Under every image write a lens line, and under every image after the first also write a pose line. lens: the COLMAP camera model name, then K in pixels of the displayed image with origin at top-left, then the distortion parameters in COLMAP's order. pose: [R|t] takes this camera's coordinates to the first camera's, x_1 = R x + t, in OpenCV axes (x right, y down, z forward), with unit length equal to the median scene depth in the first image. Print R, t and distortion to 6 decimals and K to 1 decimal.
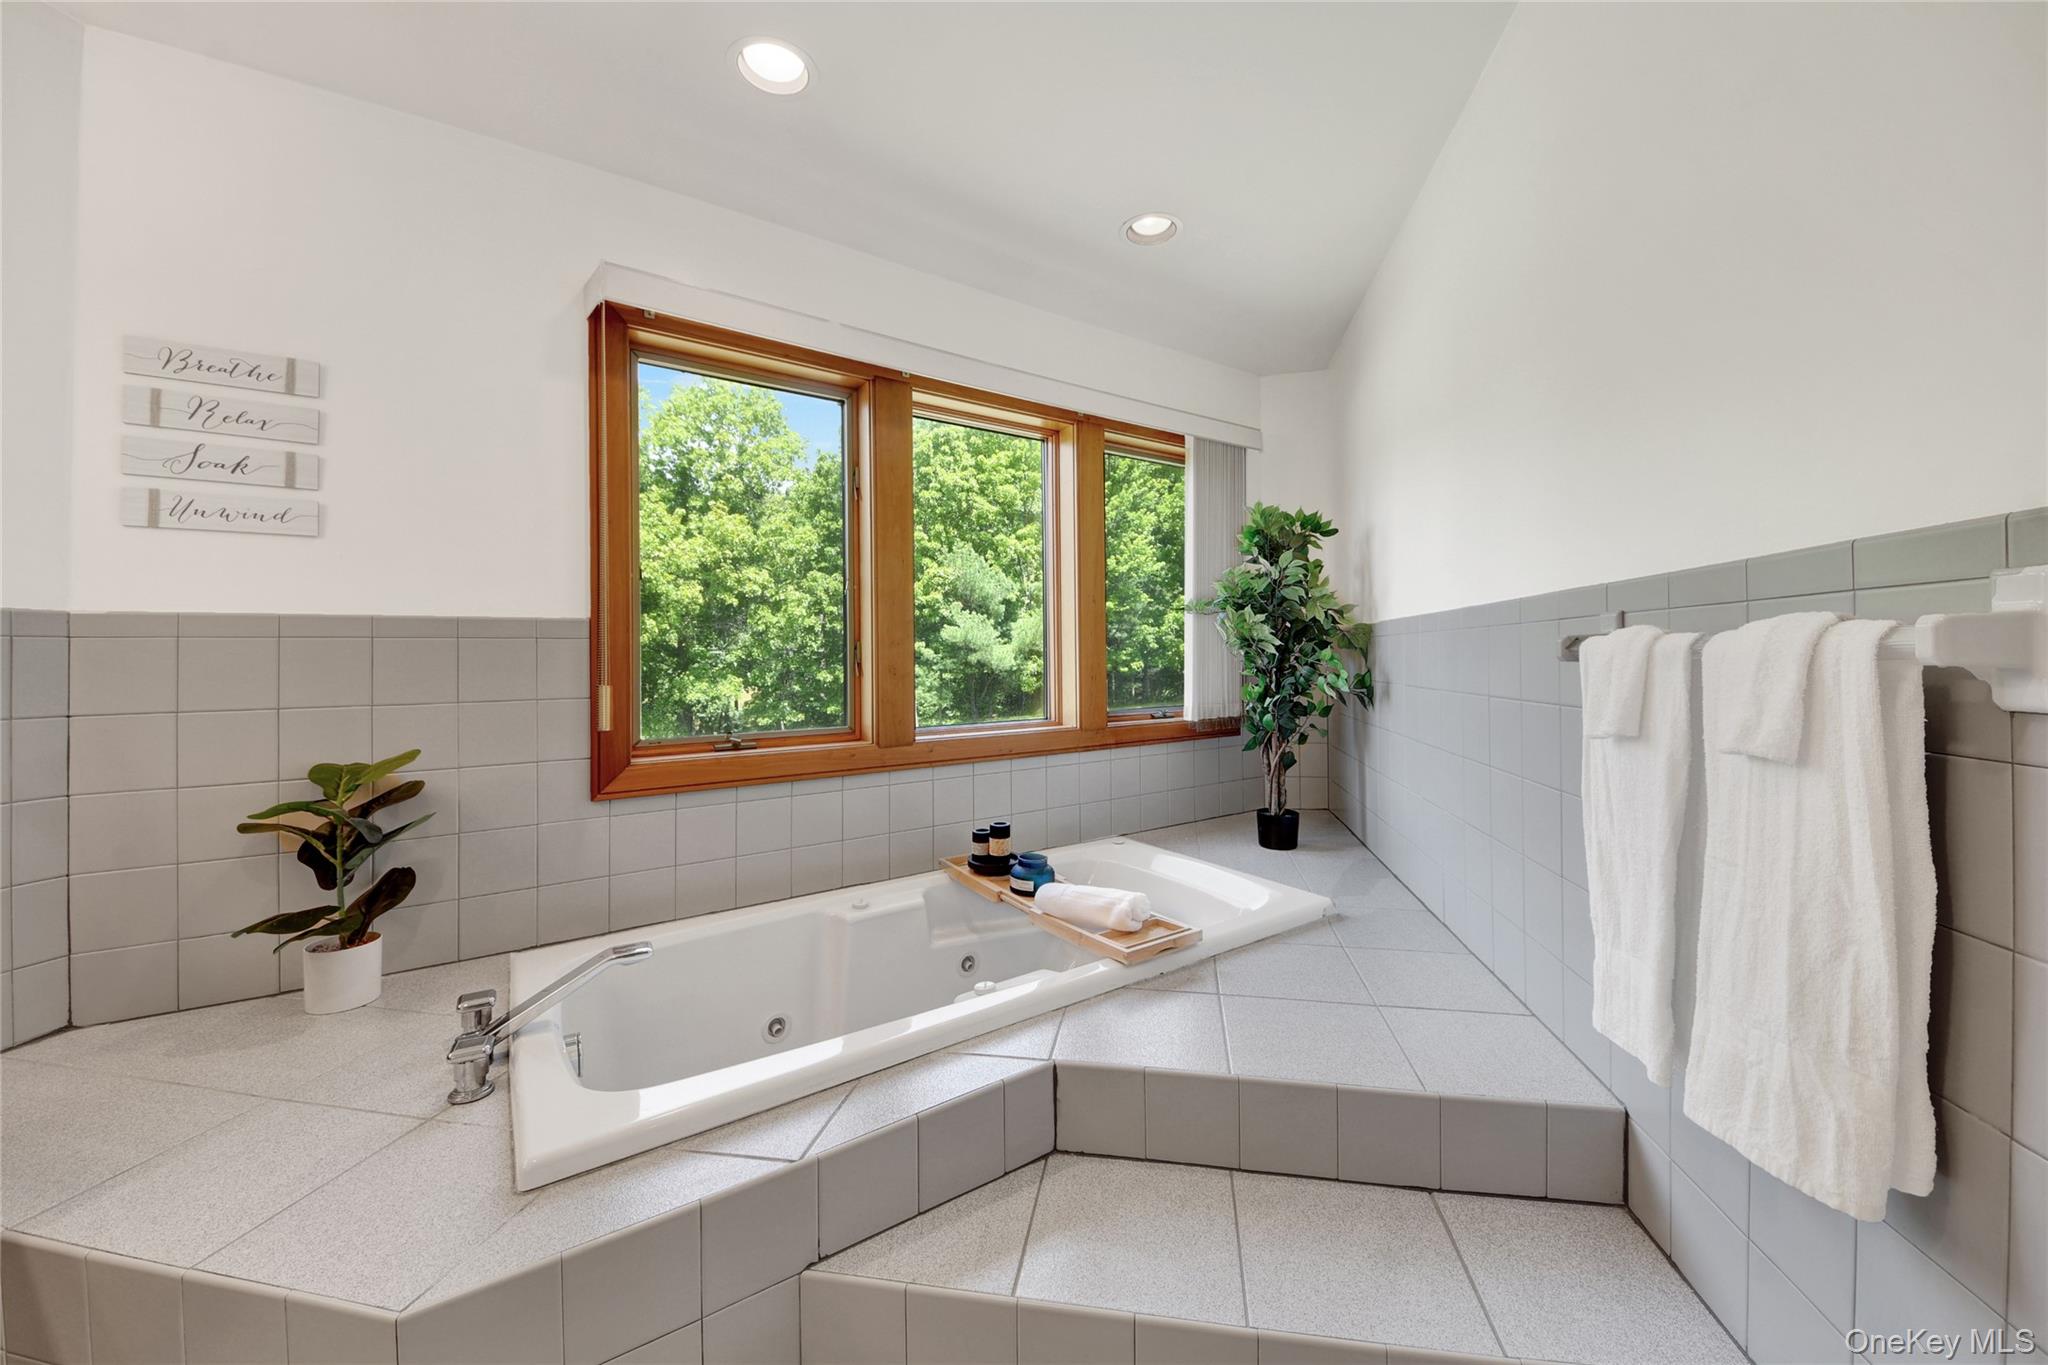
lens RADIAL K [[755.5, 0, 1036.6], [0, 755.5, 647.0], [0, 0, 1]] dist [0.056454, -0.036035]
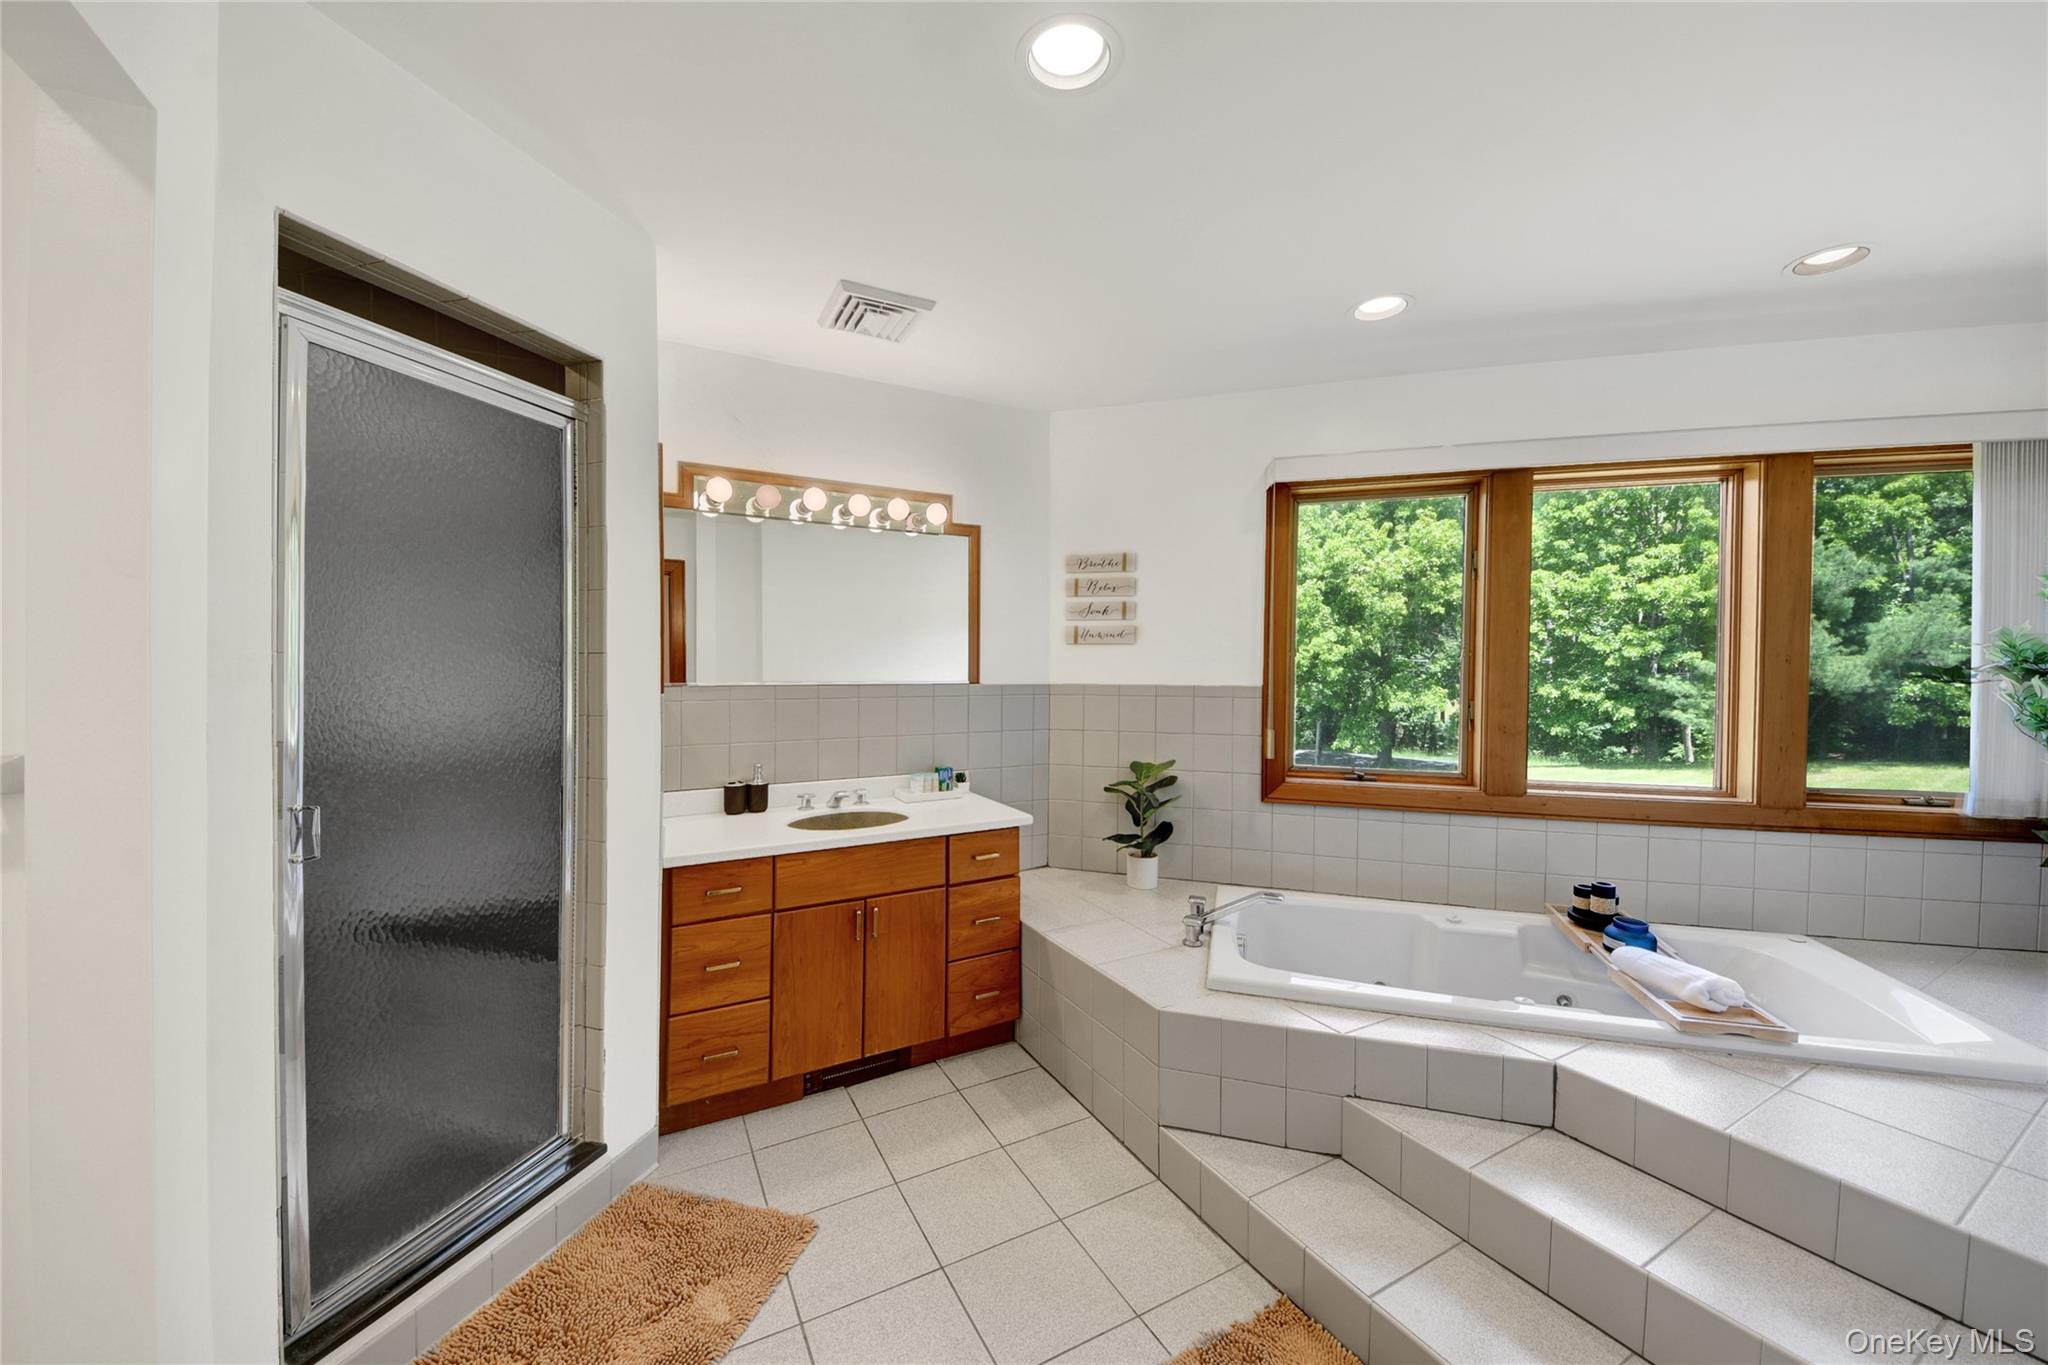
lens RADIAL K [[752.1, 0, 1015.5], [0, 752.1, 687.3], [0, 0, 1]] dist [0.000232, -0.013275]
pose [[0.623788, 0.041678, -0.780482, 0.181080], [-0.005926, 0.998801, 0.048600, -0.064154], [0.781571, -0.025691, 0.623287, -0.209405]]
